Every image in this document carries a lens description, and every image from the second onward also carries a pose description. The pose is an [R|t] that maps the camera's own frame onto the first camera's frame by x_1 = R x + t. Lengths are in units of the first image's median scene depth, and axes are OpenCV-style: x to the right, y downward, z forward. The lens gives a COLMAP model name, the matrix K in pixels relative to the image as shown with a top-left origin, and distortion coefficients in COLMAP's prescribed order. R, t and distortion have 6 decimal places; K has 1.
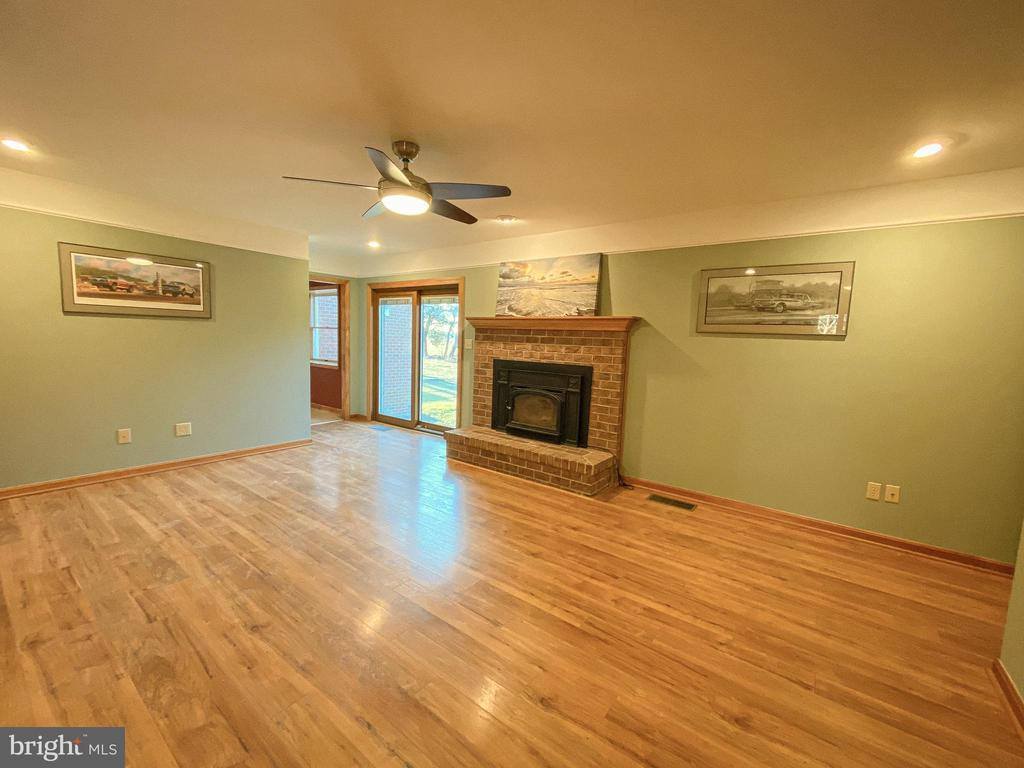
lens RADIAL K [[415.2, 0, 512.1], [0, 415.2, 385.1], [0, 0, 1]] dist [0.000278, 0.000004]
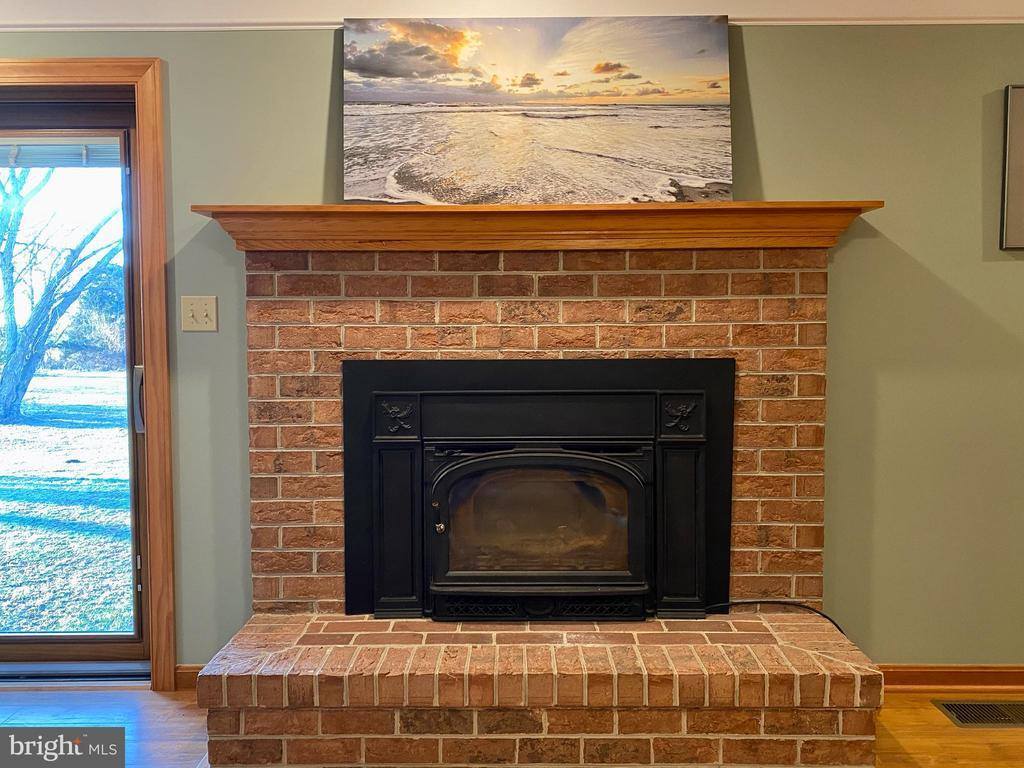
lens RADIAL K [[827.9, 0, 512.2], [0, 827.9, 380.0], [0, 0, 1]] dist [0.000054, -0.000292]
pose [[0.805917, -0.070104, 0.587863, -0.307243], [0.099057, 0.994934, -0.017152, -0.031848], [-0.583682, 0.072055, 0.808779, 0.537443]]
